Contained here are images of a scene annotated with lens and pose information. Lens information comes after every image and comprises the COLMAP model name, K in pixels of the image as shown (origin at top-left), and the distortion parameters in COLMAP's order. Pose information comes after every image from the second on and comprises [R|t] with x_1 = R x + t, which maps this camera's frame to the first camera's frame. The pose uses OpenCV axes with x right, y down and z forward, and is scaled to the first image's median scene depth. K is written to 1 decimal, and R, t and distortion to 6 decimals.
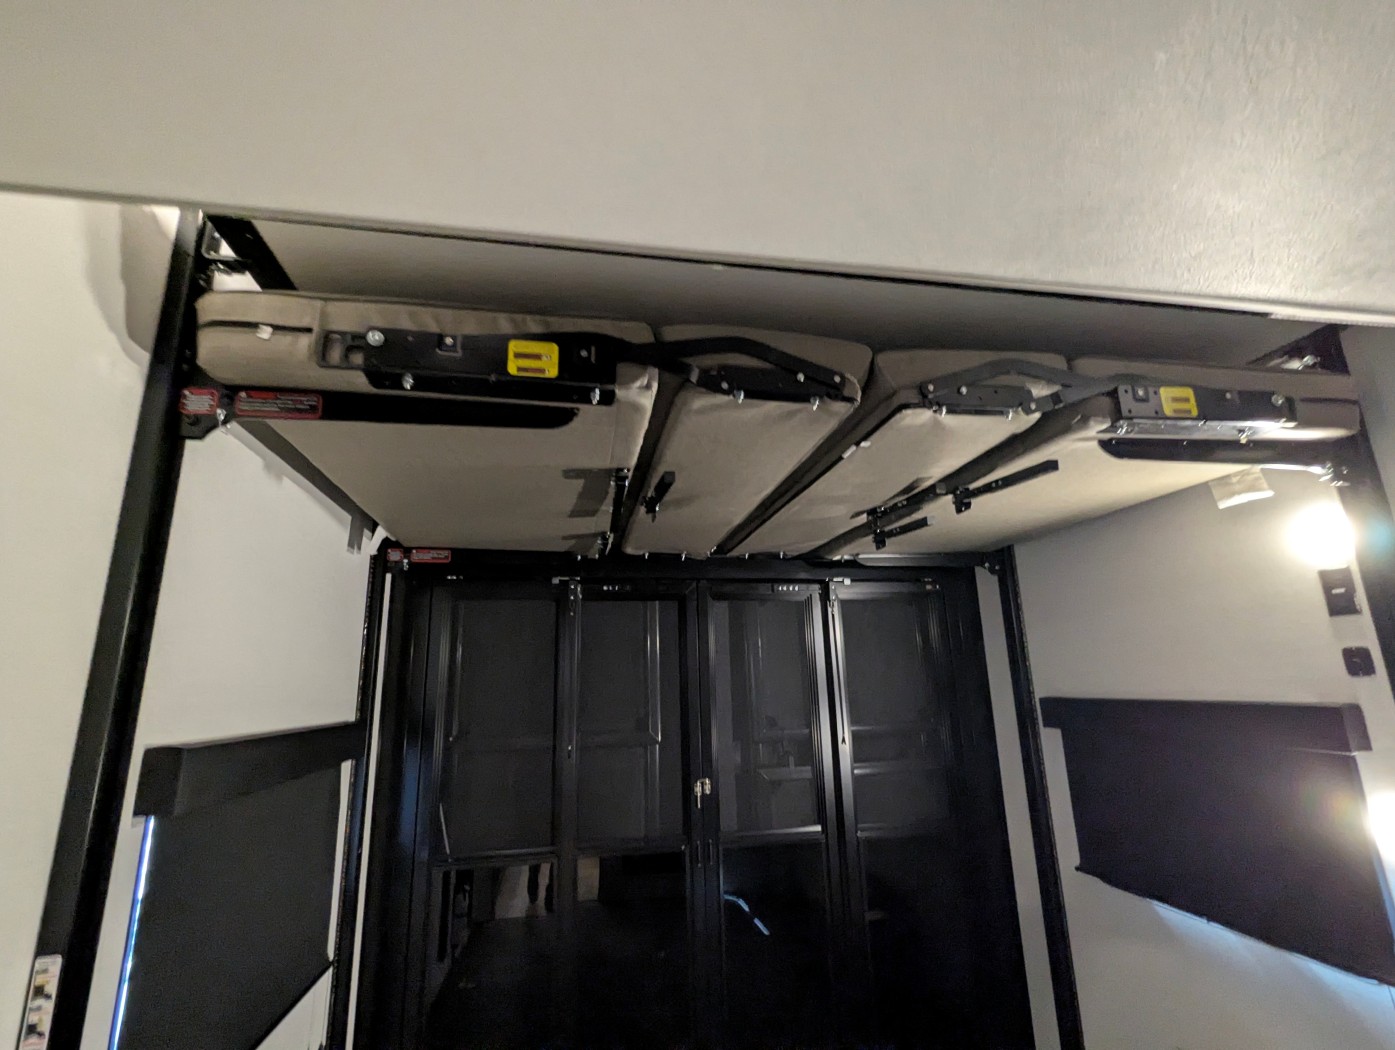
lens RADIAL K [[657.1, 0, 698.1], [0, 657.1, 530.4], [0, 0, 1]] dist [-0.001513, -0.000978]
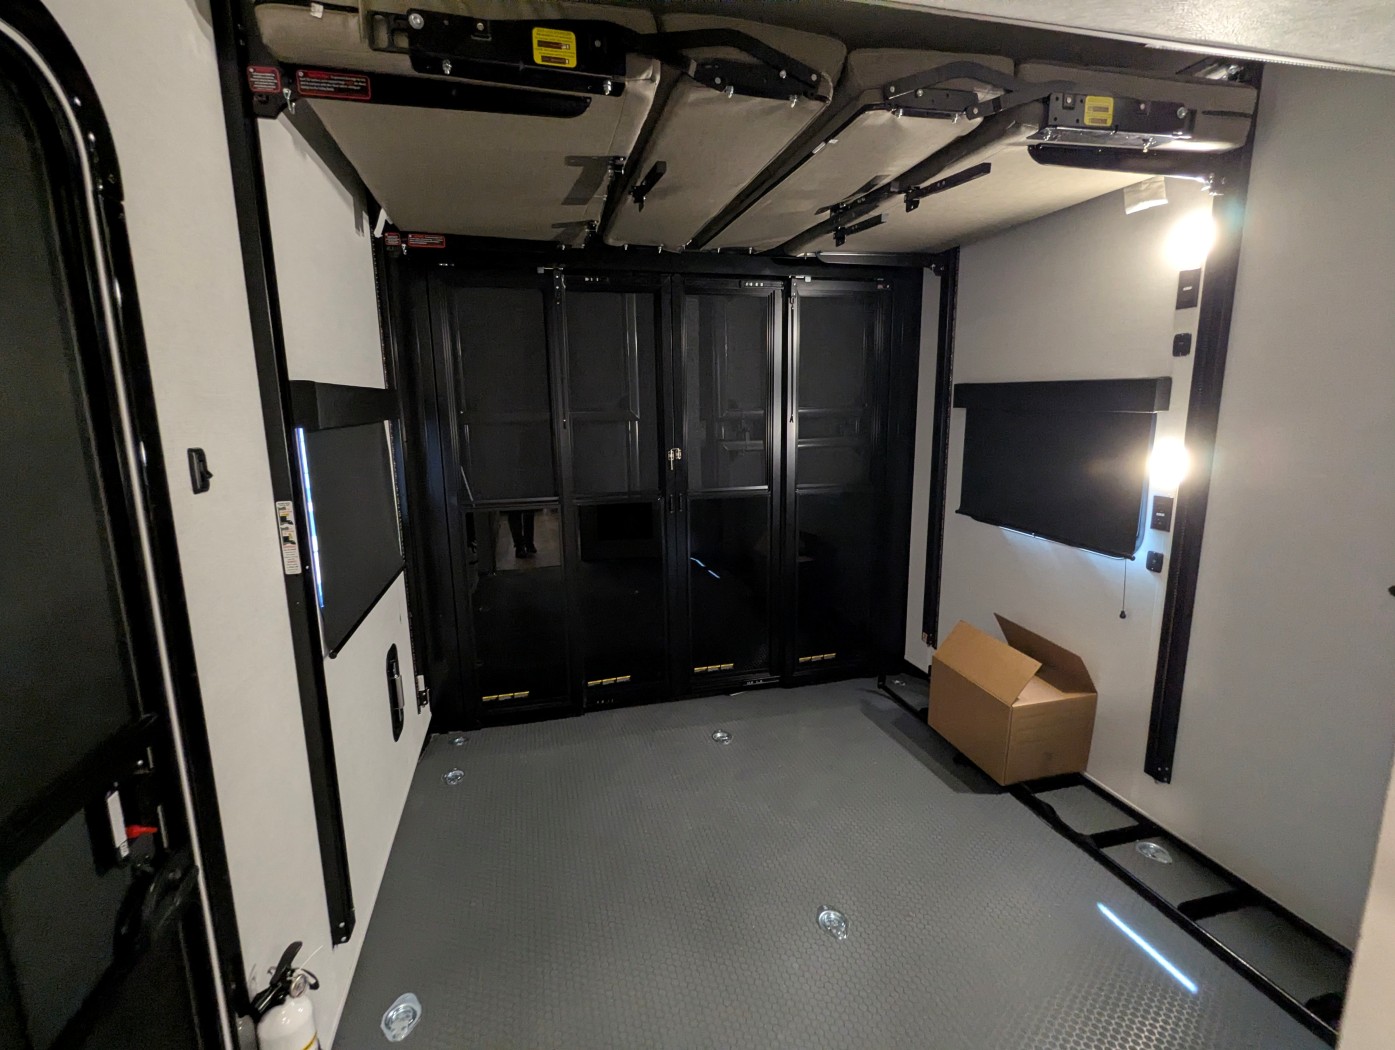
lens RADIAL K [[657.1, 0, 696.1], [0, 657.1, 528.4], [0, 0, 1]] dist [-0.001513, -0.000978]
pose [[0.997858, 0.000428, 0.065411, -0.055436], [-0.027416, 0.910647, 0.412275, 0.017528], [-0.059390, -0.413185, 0.908708, -0.285869]]
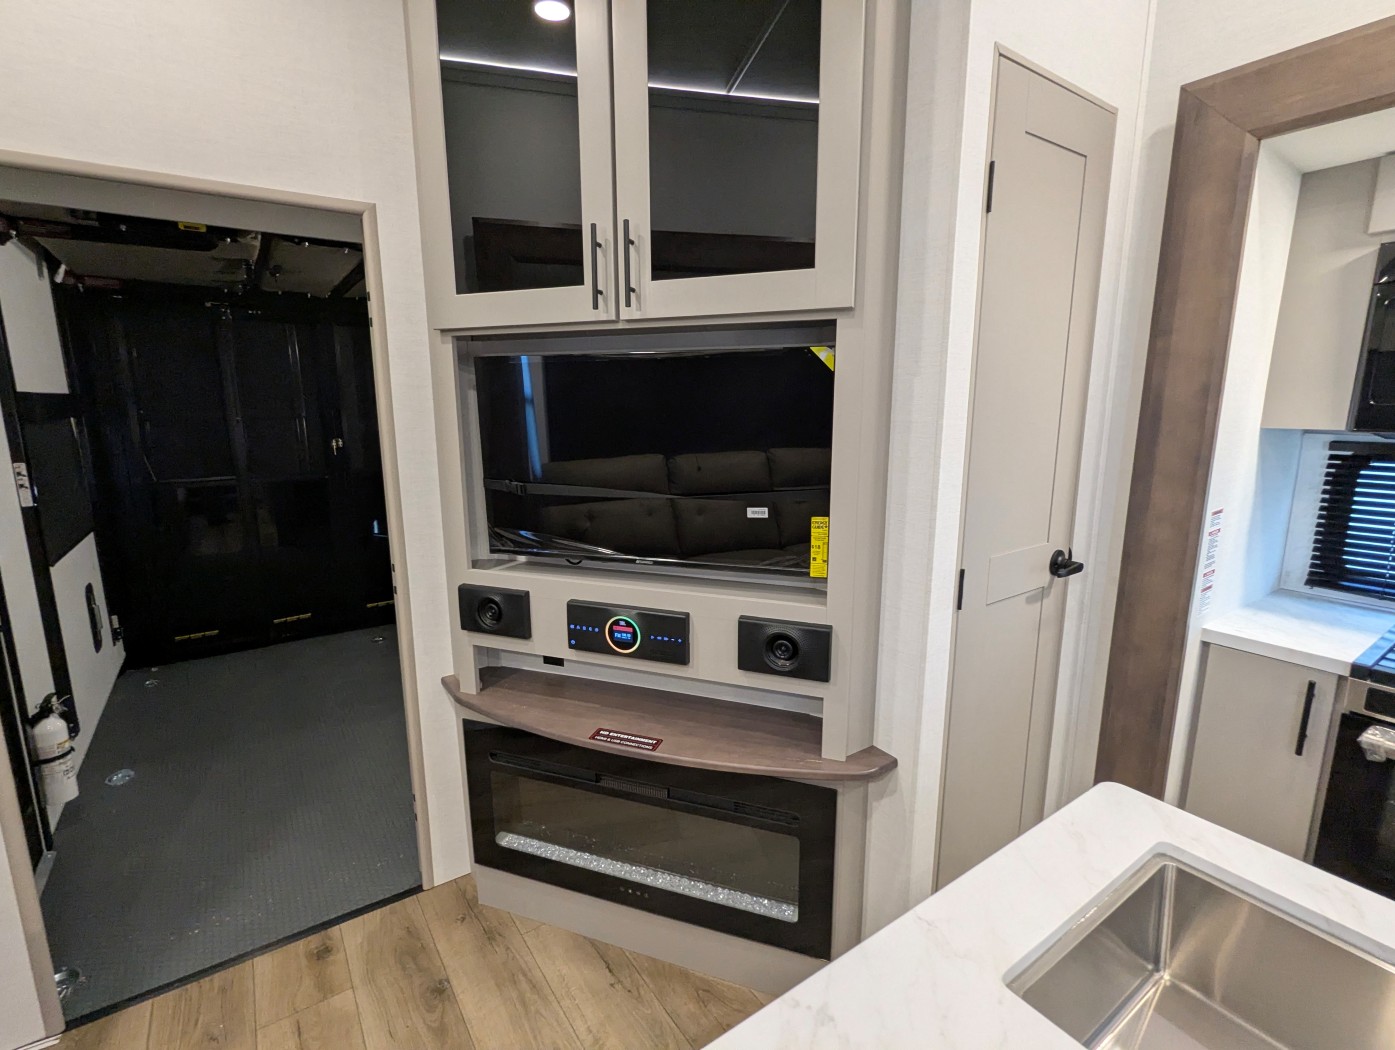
lens RADIAL K [[657.1, 0, 698.0], [0, 657.1, 526.0], [0, 0, 1]] dist [-0.001513, -0.000978]
pose [[0.910290, -0.052272, 0.410657, 0.237694], [-0.119905, 0.916179, 0.382411, -0.261091], [-0.396225, -0.397345, 0.827721, -1.334024]]
